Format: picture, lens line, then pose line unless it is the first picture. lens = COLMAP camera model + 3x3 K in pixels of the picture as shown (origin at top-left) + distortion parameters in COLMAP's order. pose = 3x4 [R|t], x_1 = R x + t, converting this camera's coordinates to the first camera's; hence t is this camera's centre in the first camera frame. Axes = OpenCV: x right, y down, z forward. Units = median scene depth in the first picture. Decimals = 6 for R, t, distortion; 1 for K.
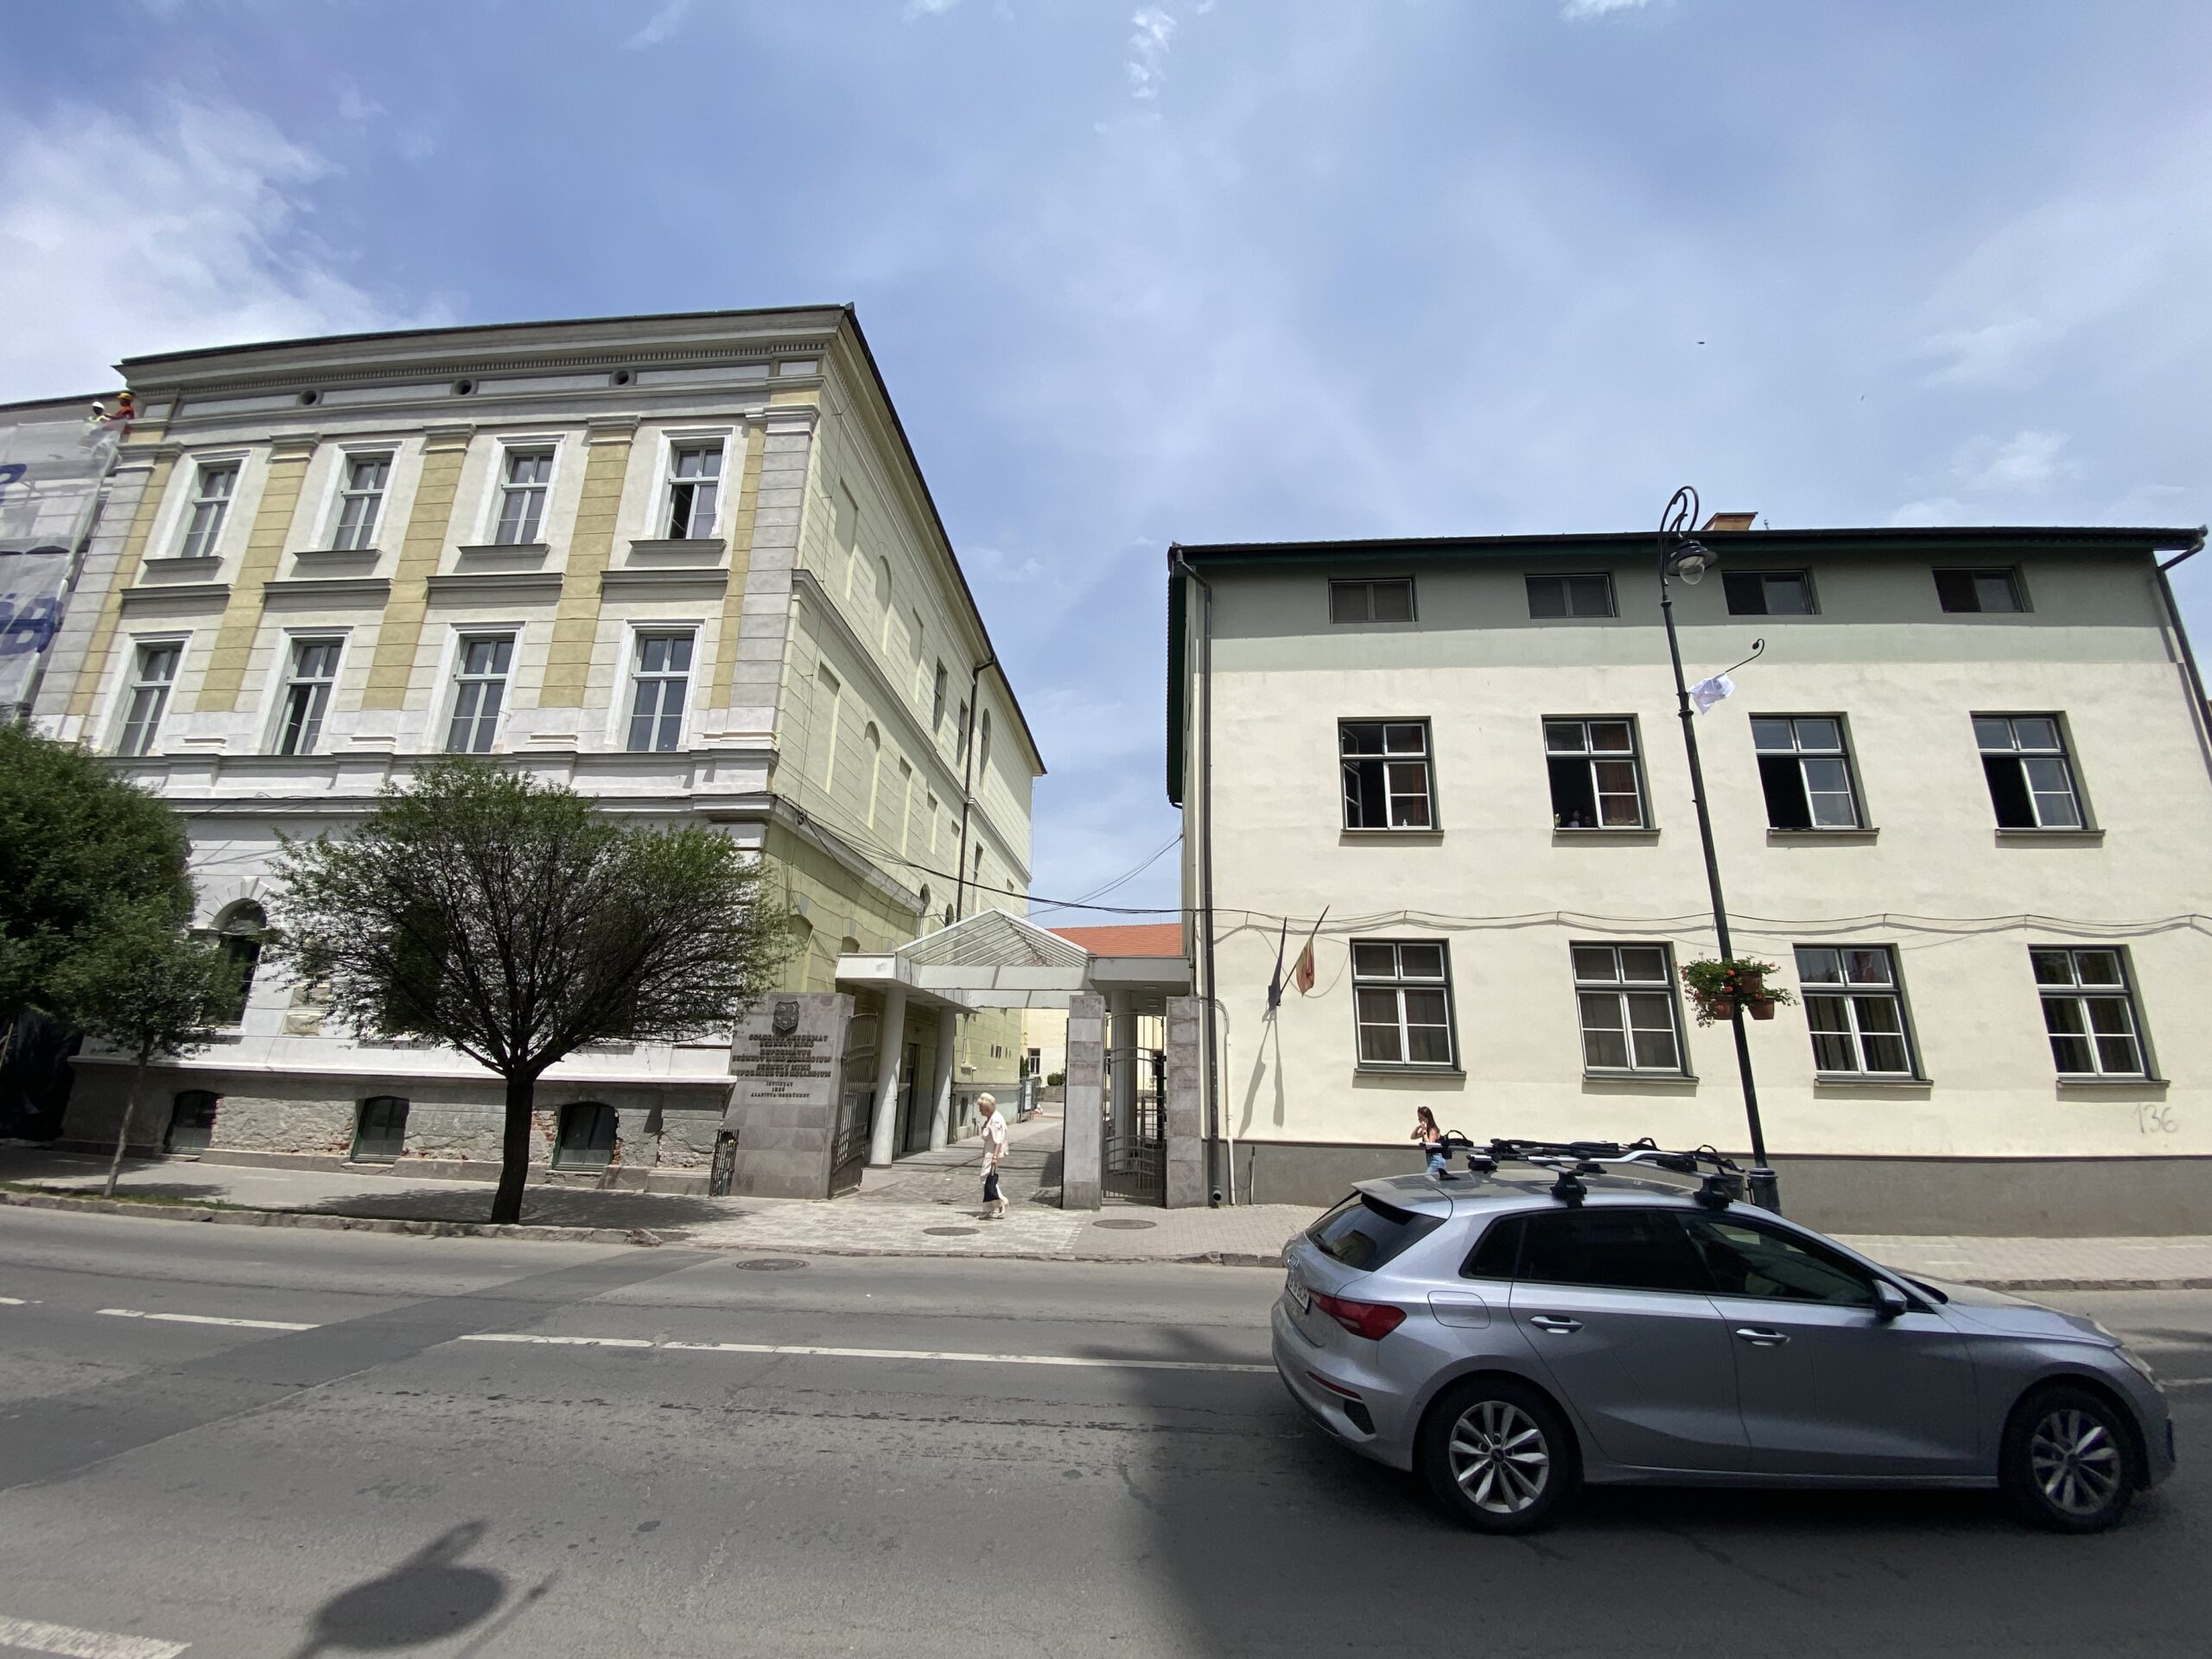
lens RADIAL K [[887.6, 0, 1126.1], [0, 887.6, 837.6], [0, 0, 1]] dist [-0.003096, -0.010193]
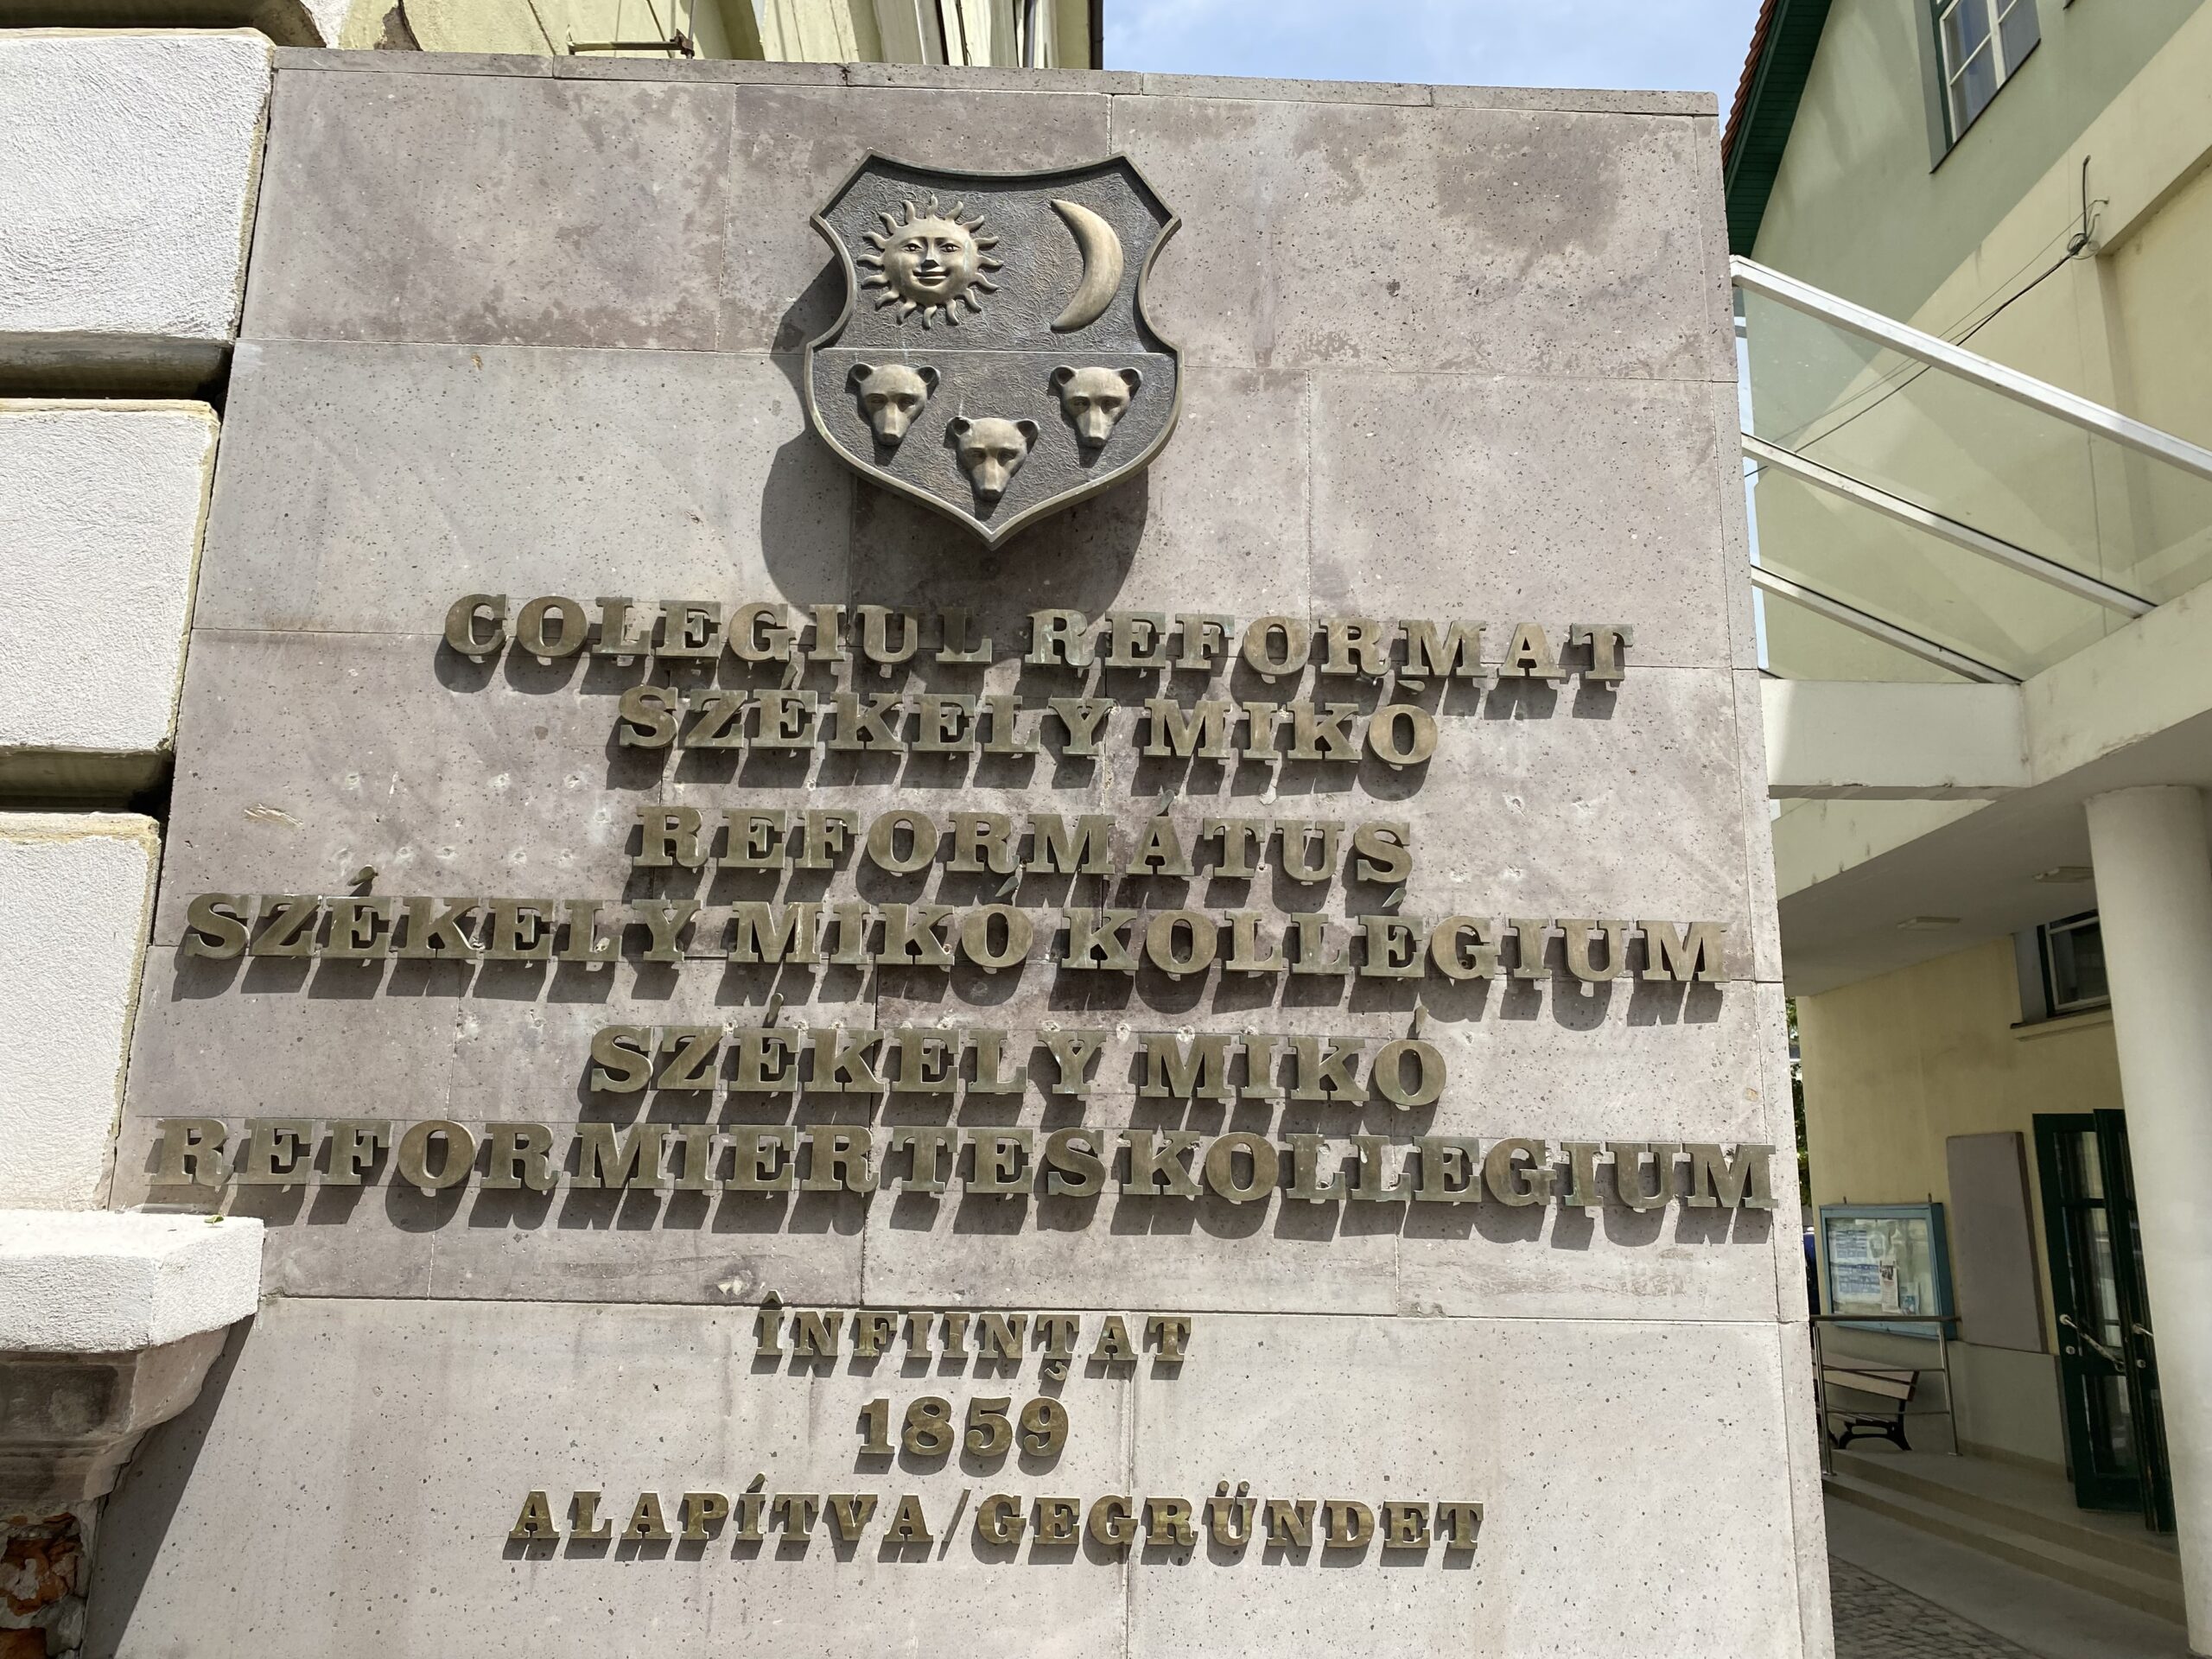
lens RADIAL K [[1704.1, 0, 1099.0], [0, 1704.1, 824.2], [0, 0, 1]] dist [0.027110, -0.029098]
pose [[0.998499, 0.009948, 0.053852, -0.386702], [-0.012602, 0.998711, 0.049173, 0.234380], [-0.053294, -0.049778, 0.997337, 0.877522]]
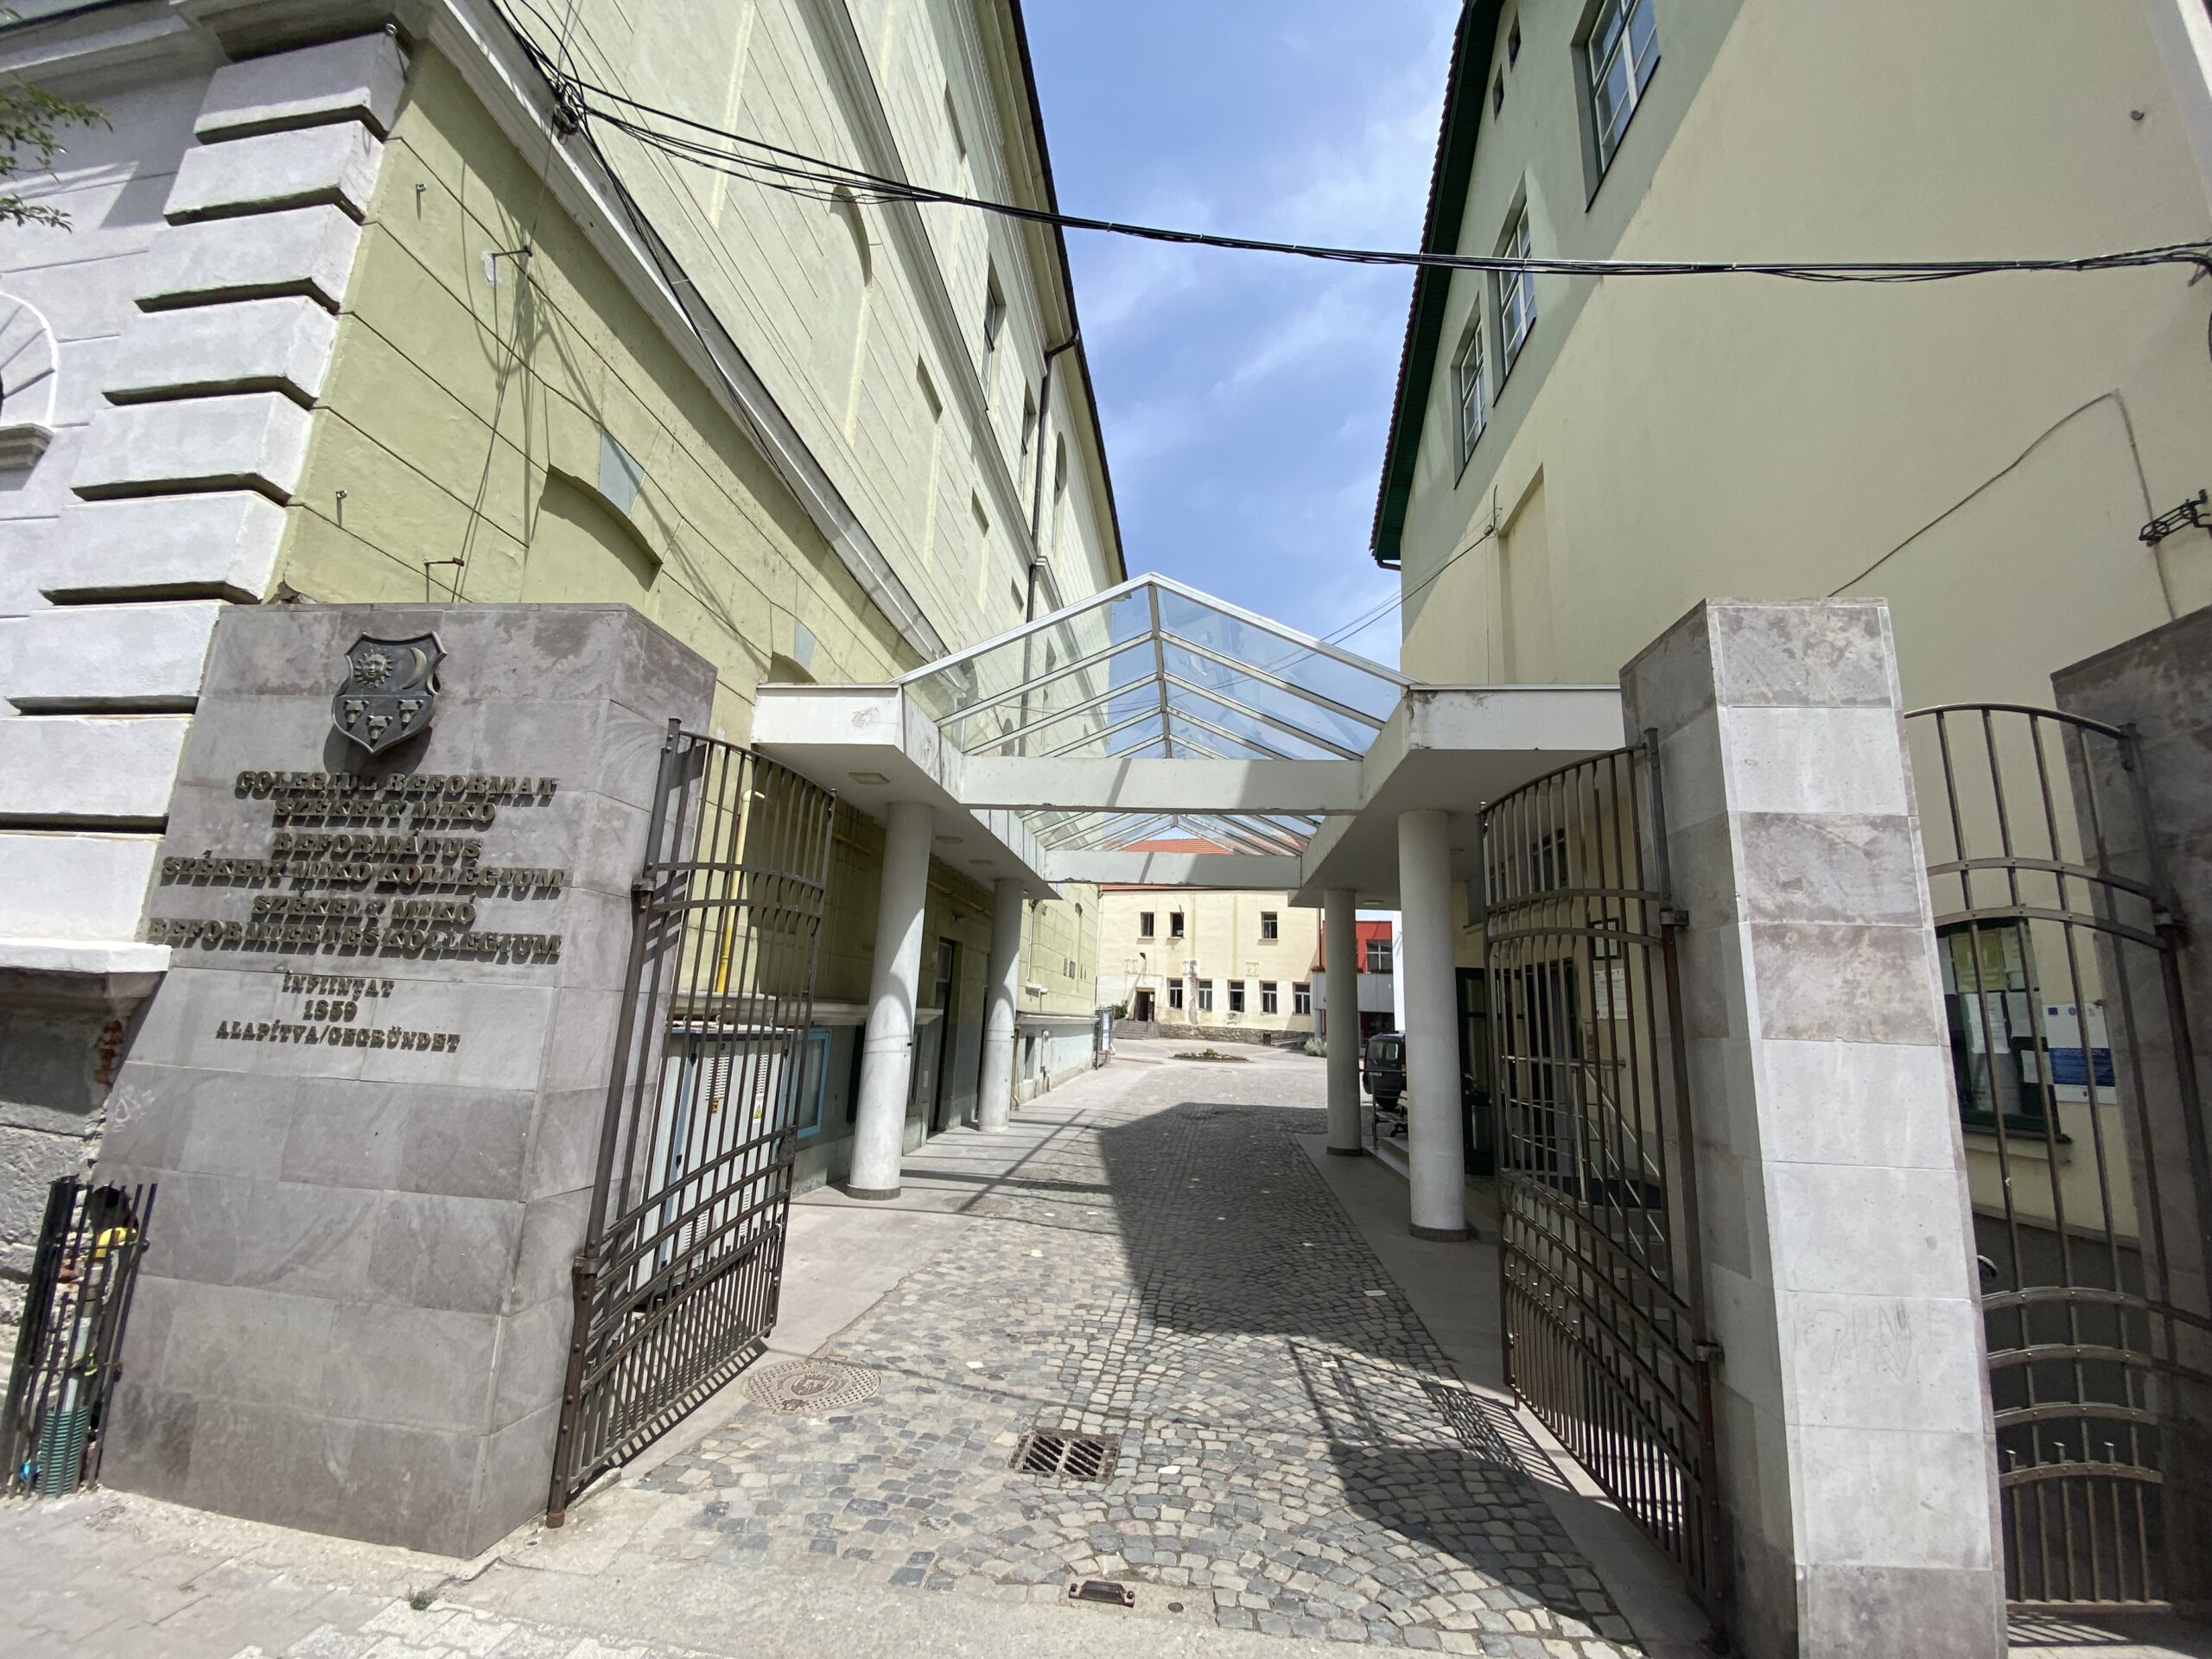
lens RADIAL K [[916.6, 0, 1107.5], [0, 916.6, 835.6], [0, 0, 1]] dist [-0.002687, -0.012950]
pose [[0.998021, 0.015020, -0.061066, -0.186974], [-0.010656, 0.997408, 0.071163, 0.221686], [0.061977, -0.070371, 0.995594, 0.787138]]
